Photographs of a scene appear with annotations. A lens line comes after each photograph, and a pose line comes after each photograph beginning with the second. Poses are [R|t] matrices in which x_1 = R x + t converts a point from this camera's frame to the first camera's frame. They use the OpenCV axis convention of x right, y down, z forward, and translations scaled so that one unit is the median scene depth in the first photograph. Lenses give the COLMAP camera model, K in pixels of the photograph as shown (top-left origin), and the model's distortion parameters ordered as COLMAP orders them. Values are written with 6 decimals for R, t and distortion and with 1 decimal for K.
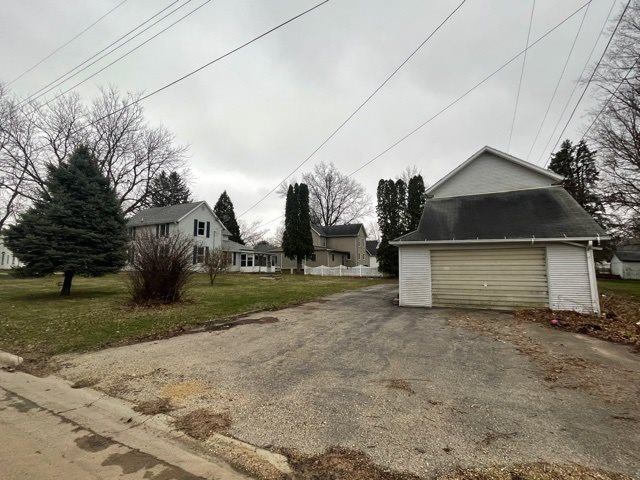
lens RADIAL K [[297.7, 0, 320.2], [0, 297.7, 239.8], [0, 0, 1]] dist [-0.004828, -0.000244]
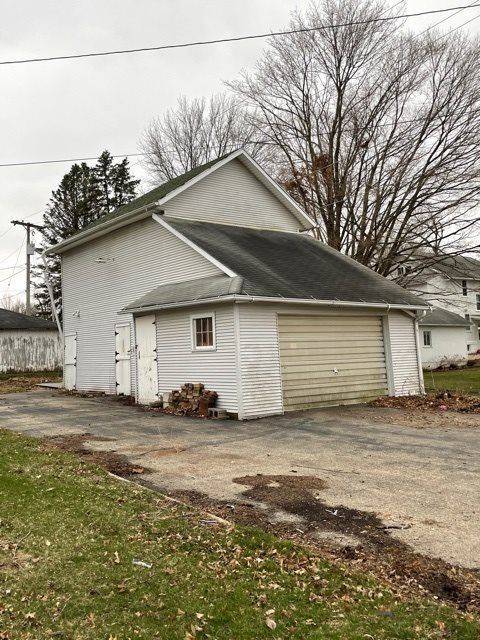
lens RADIAL K [[599.1, 0, 239.0], [0, 599.1, 320.0], [0, 0, 1]] dist [0.097064, 0.000000]
pose [[0.436987, 0.034608, 0.898802, -0.701880], [-0.058515, 0.998237, -0.009987, 0.063478], [-0.897562, -0.048230, 0.438242, 0.580954]]
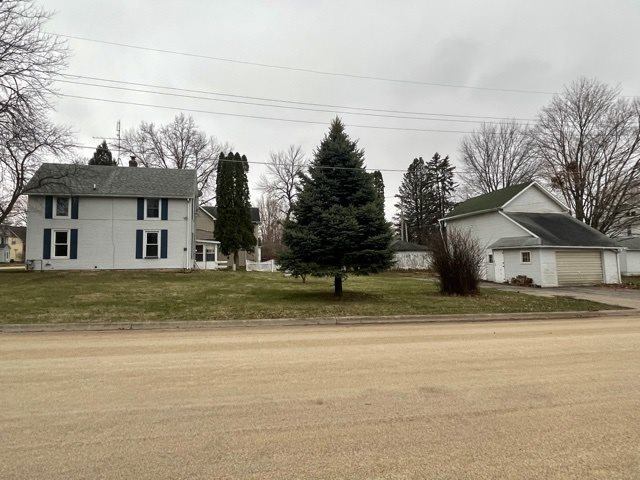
lens RADIAL K [[408.9, 0, 318.8], [0, 408.9, 239.6], [0, 0, 1]] dist [-0.010304, -0.006777]
pose [[0.761870, 0.030067, 0.647032, -2.048220], [-0.056138, 0.998228, 0.019715, -0.000475], [-0.645293, -0.051344, 0.762208, 0.168666]]
